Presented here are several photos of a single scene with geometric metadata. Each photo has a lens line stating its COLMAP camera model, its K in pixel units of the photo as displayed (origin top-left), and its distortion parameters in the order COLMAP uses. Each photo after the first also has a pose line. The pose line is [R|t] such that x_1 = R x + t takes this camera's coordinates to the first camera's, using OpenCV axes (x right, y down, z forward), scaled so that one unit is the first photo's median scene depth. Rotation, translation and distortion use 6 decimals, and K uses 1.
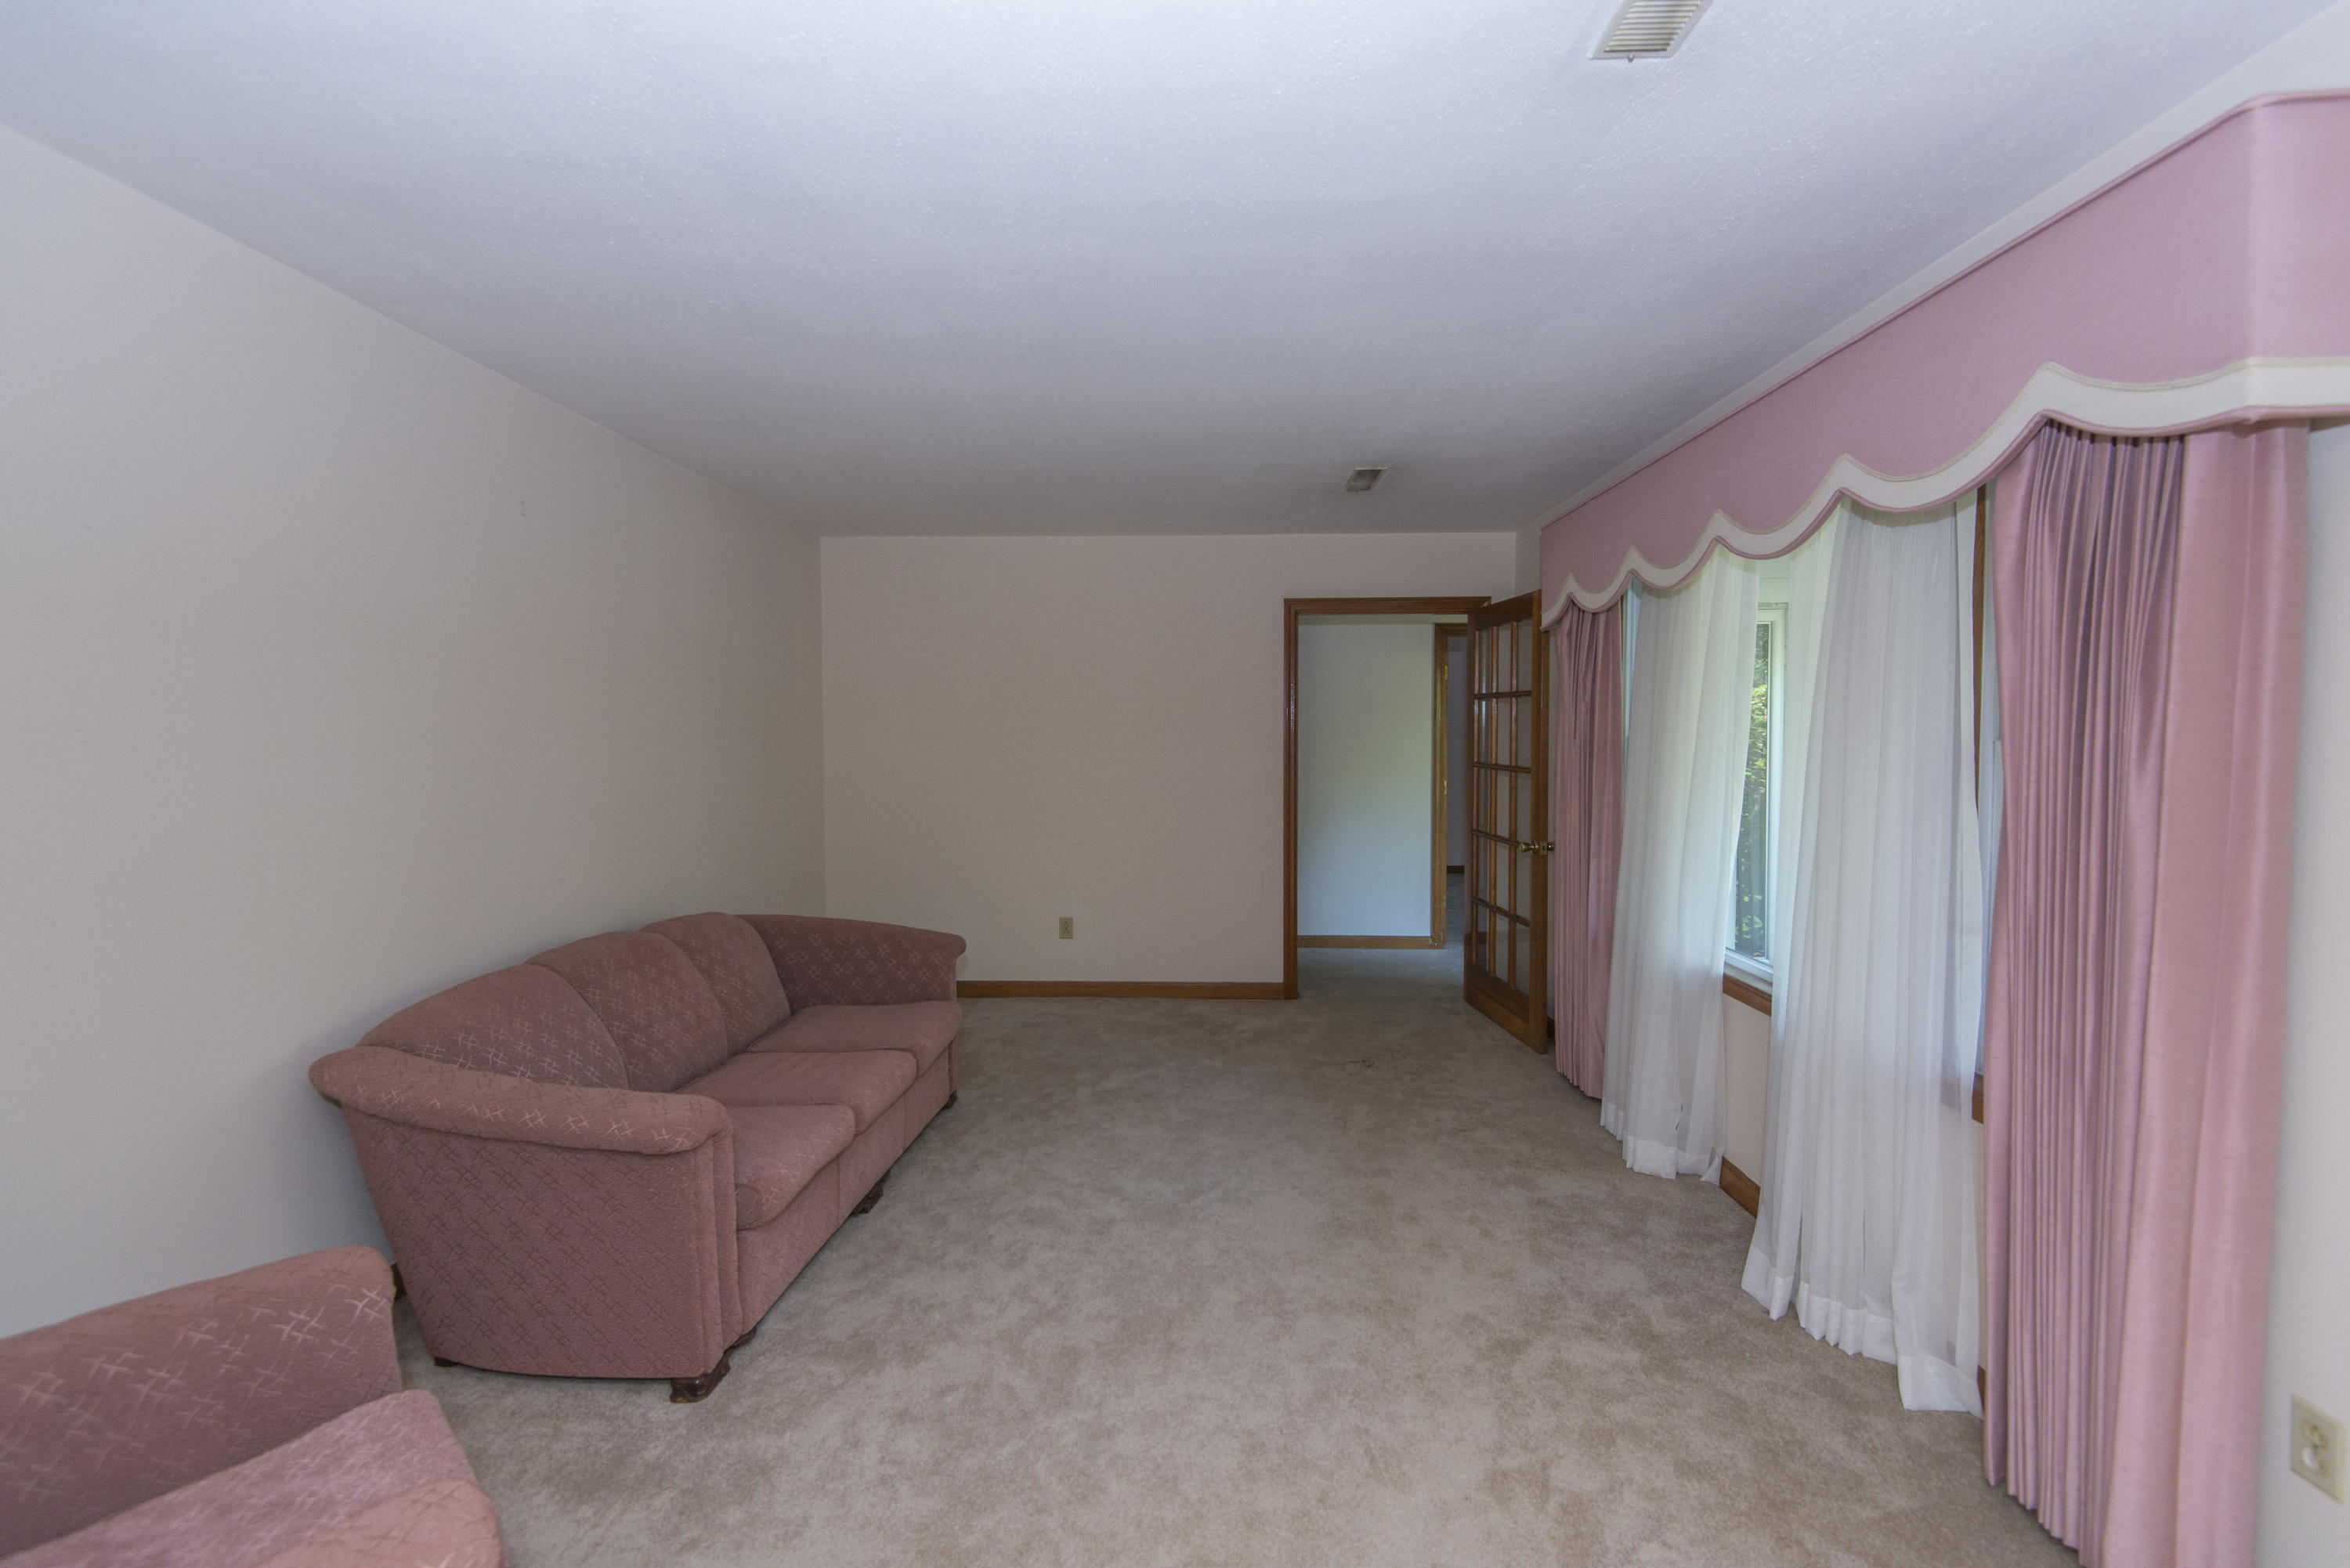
lens RADIAL K [[1060.1, 0, 1179.2], [0, 1060.1, 776.2], [0, 0, 1]] dist [0.021453, -0.011640]
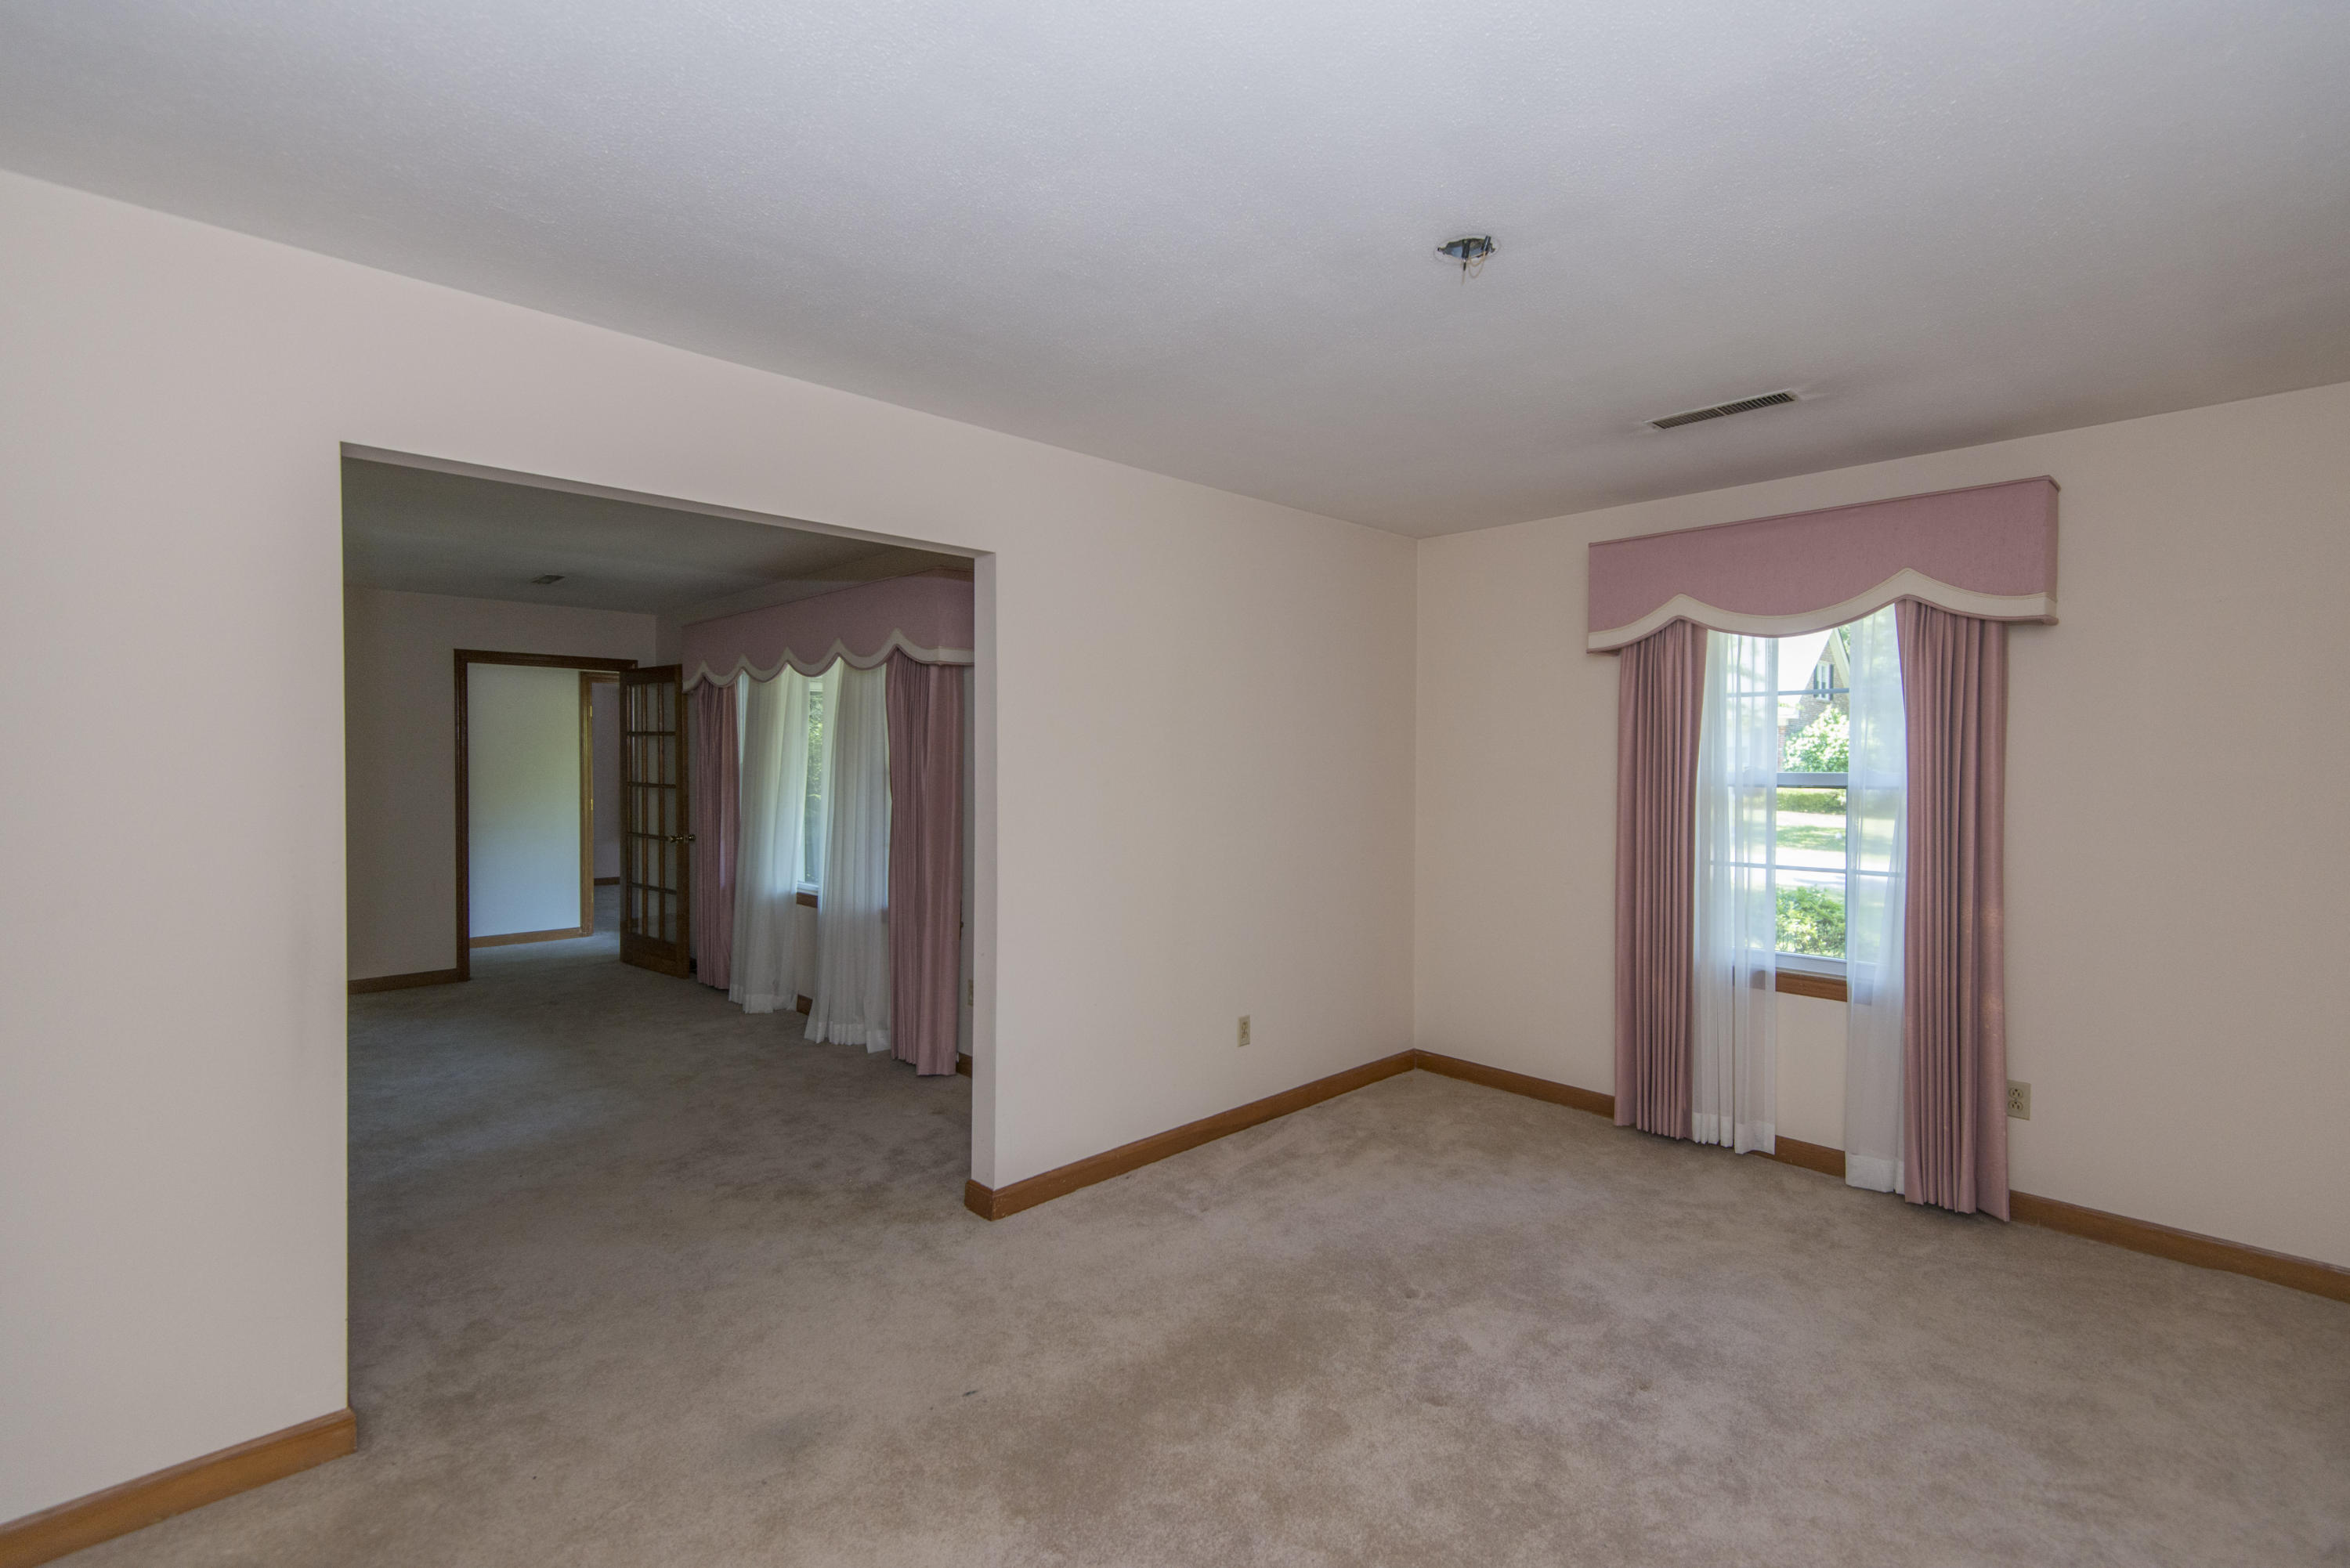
lens RADIAL K [[1060.1, 0, 1179.2], [0, 1060.1, 776.2], [0, 0, 1]] dist [0.021453, -0.011640]
pose [[0.701246, -0.006443, 0.712891, -0.243988], [0.025145, 0.999561, -0.015701, 0.022150], [-0.712476, 0.028936, 0.701099, -0.558939]]
